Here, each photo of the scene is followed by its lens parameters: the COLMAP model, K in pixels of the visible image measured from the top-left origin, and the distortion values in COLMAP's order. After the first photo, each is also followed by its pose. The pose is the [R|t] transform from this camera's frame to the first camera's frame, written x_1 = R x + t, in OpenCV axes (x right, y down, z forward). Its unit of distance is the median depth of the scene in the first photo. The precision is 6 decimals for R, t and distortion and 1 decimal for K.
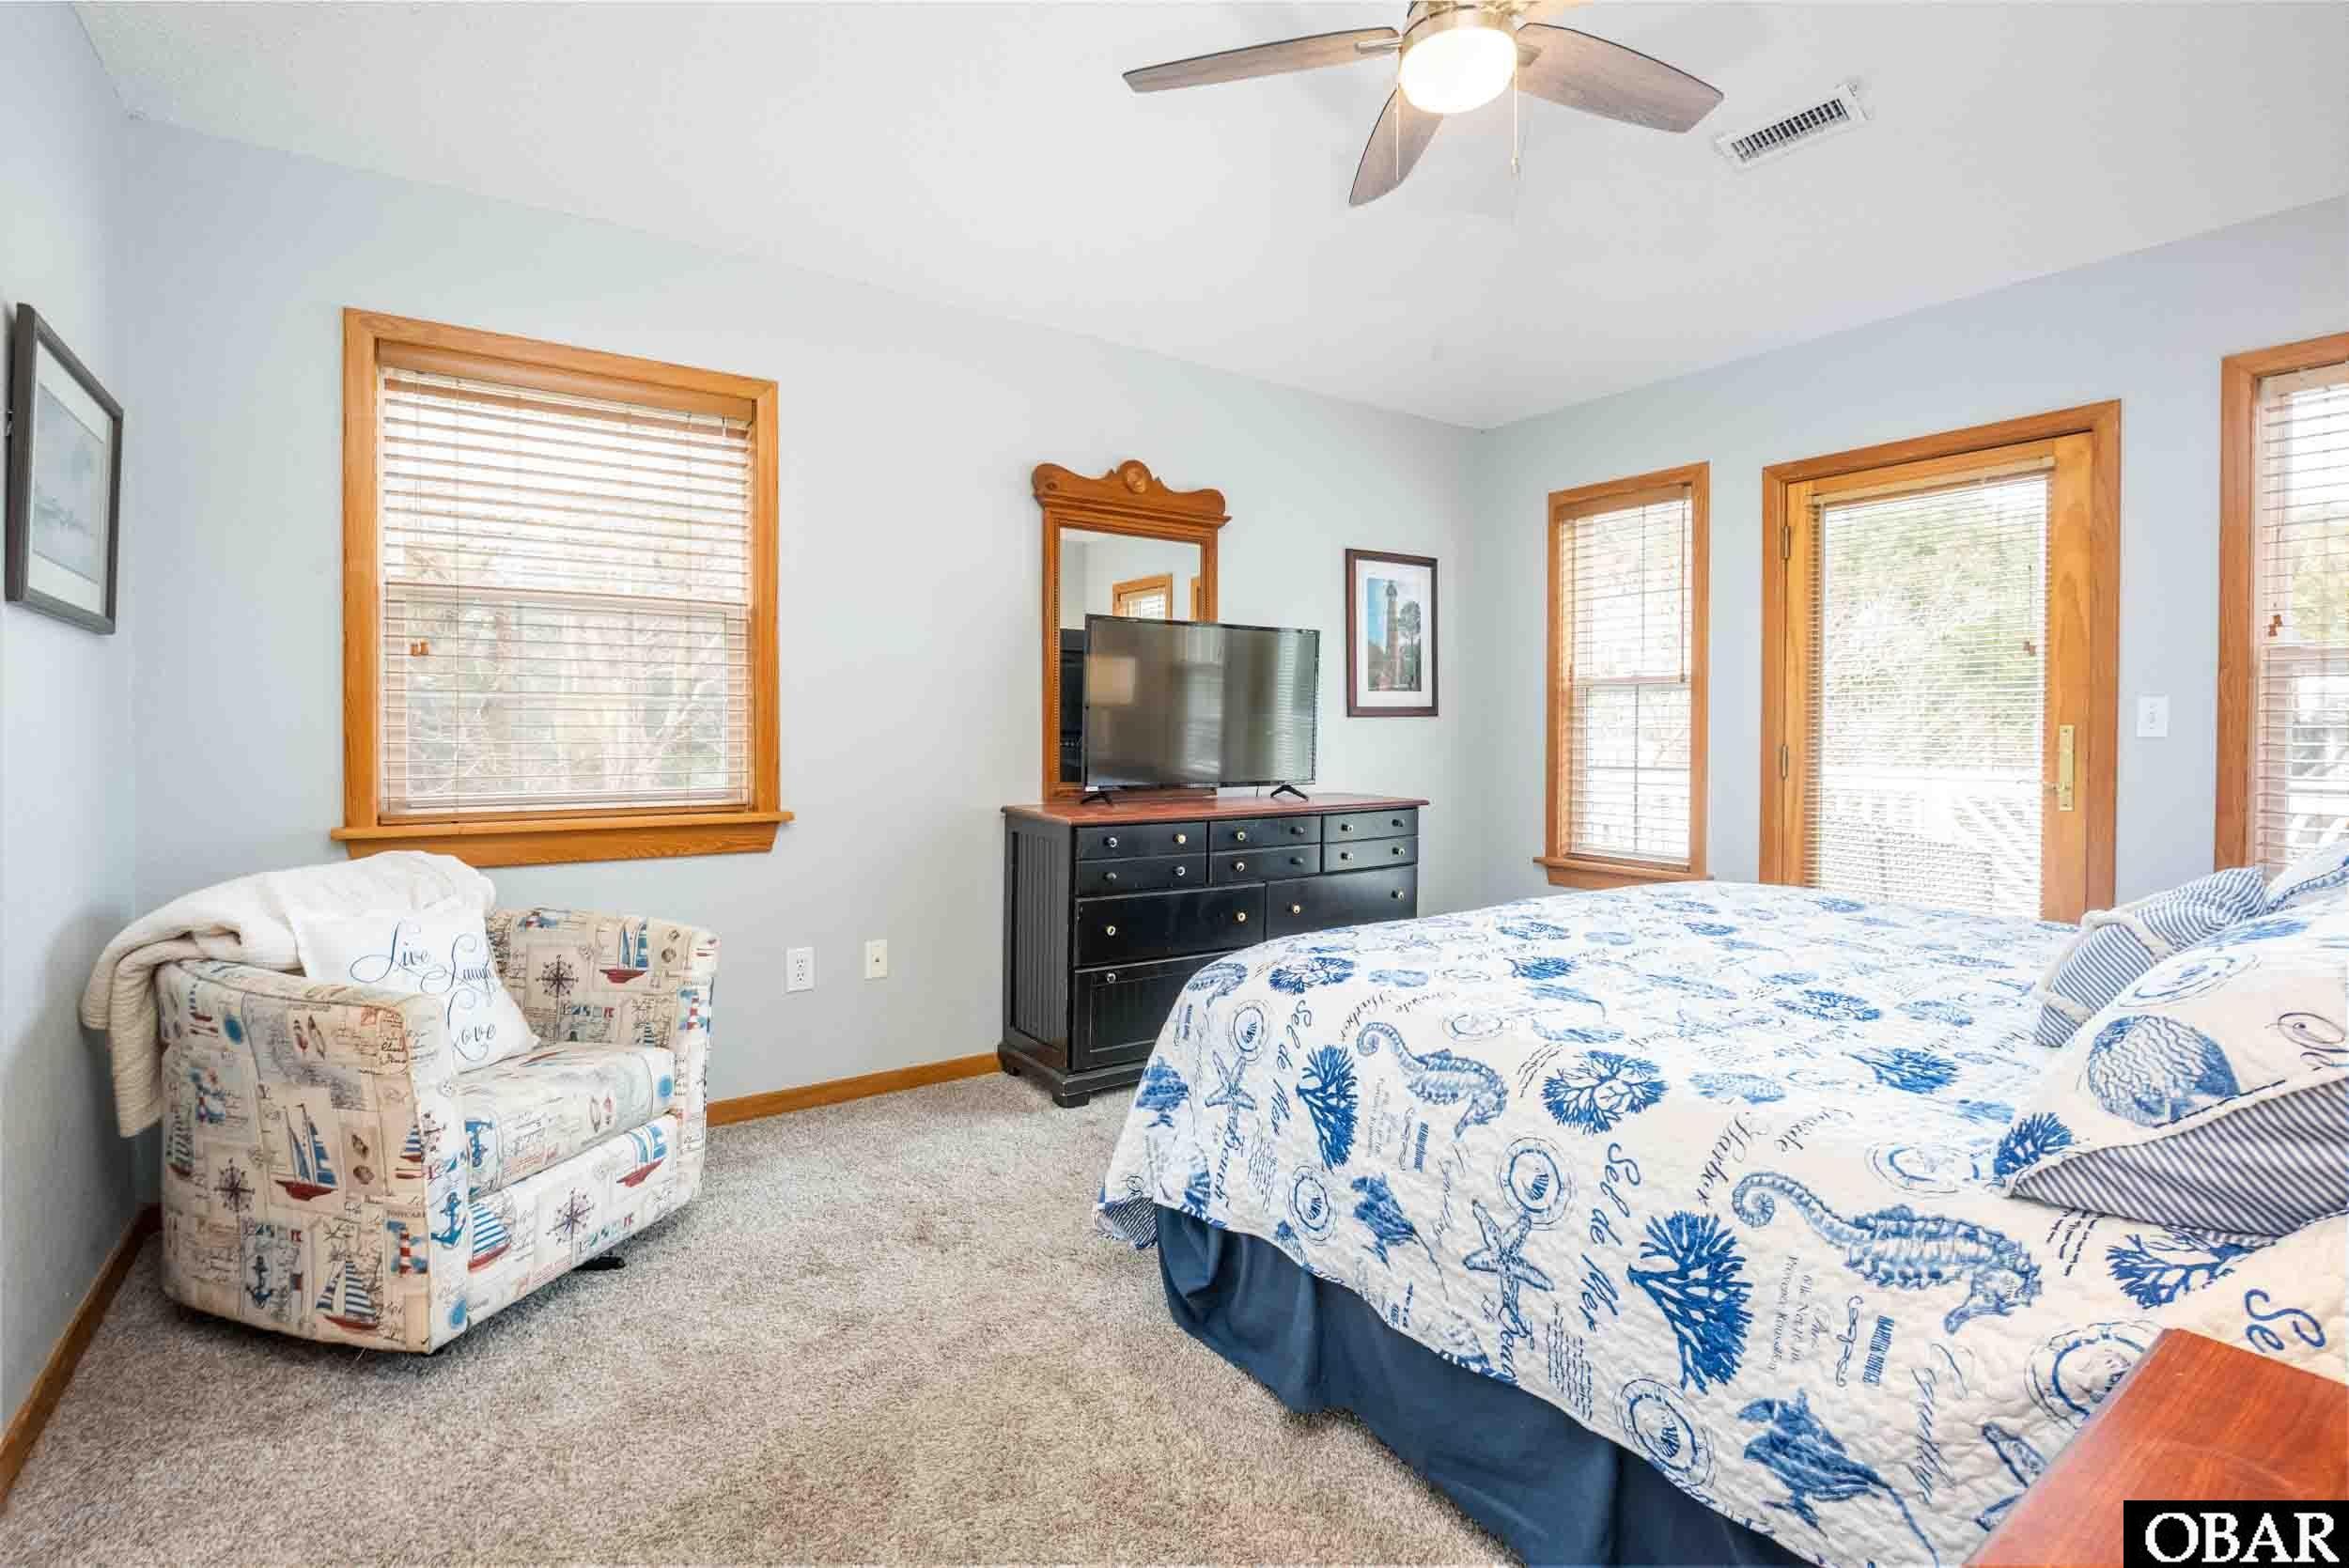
lens RADIAL K [[1102.9, 0, 1174.5], [0, 1102.9, 784.0], [0, 0, 1]] dist [0.002060, 0.000136]
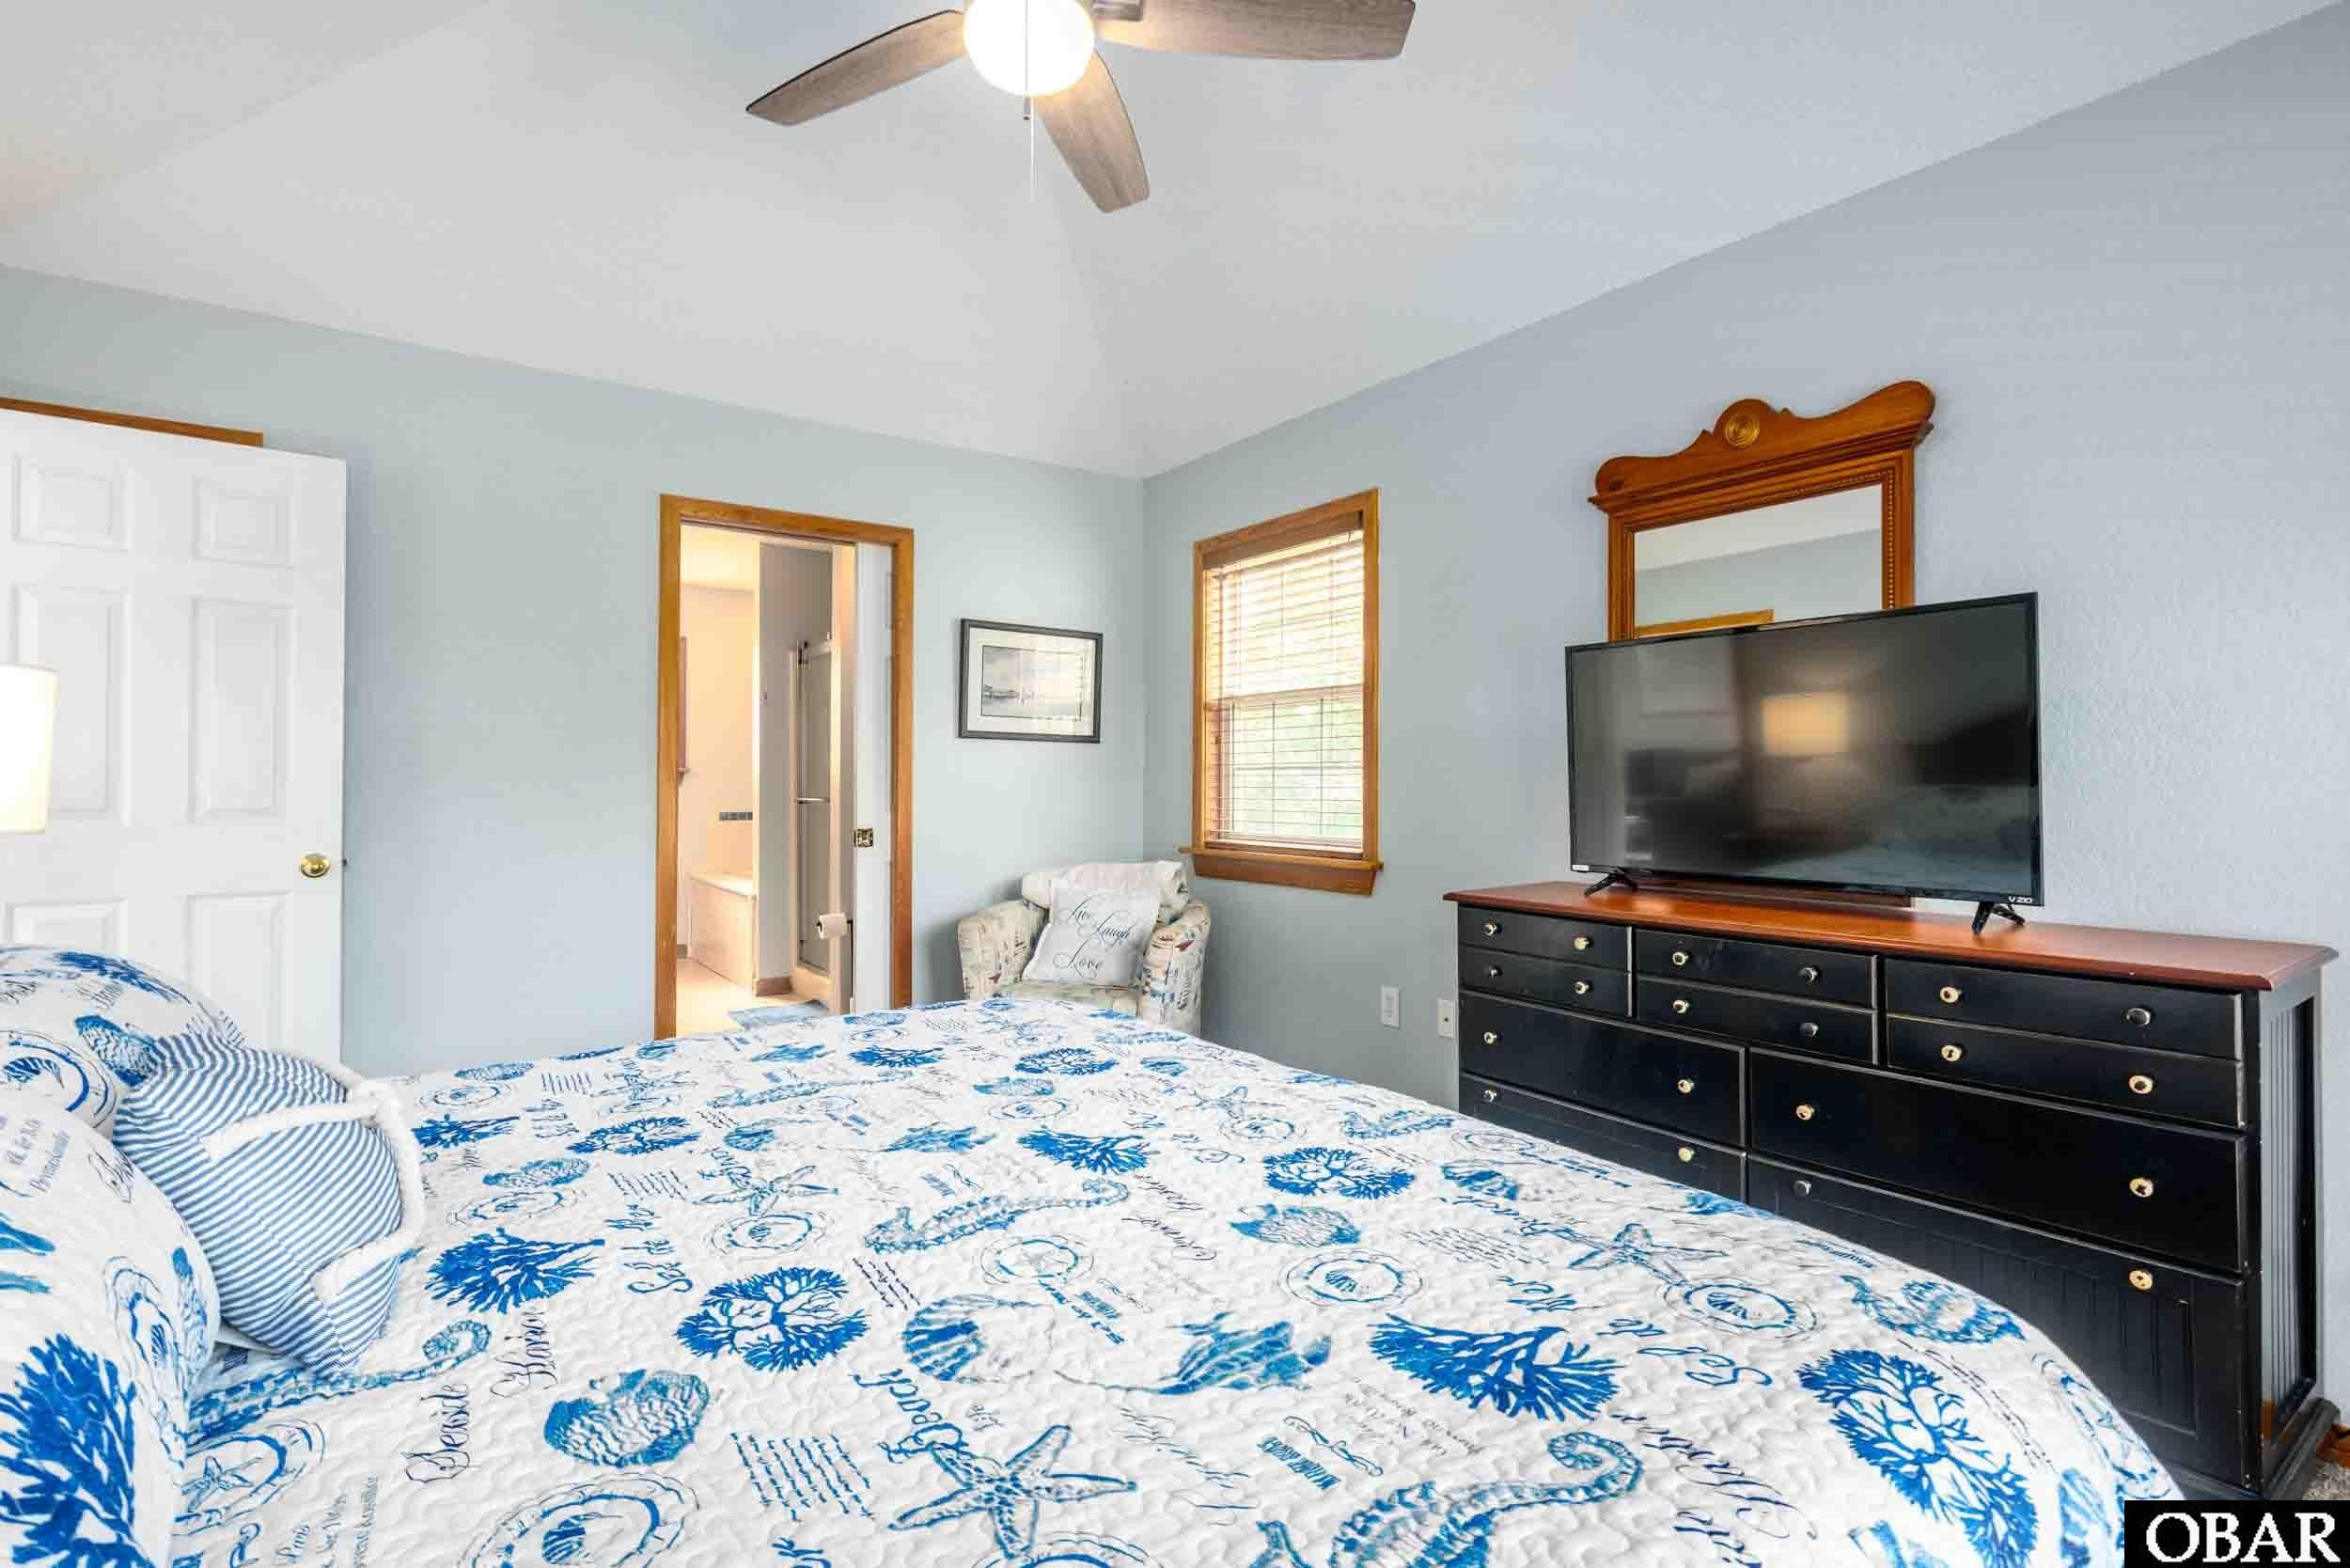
lens RADIAL K [[1103.4, 0, 1175.0], [0, 1103.4, 784.0], [0, 0, 1]] dist [0.002060, 0.000136]
pose [[0.015784, 0.004631, -0.999865, 0.752901], [-0.049330, 0.998775, 0.003847, -0.047903], [0.998658, 0.049262, 0.015994, 0.756478]]
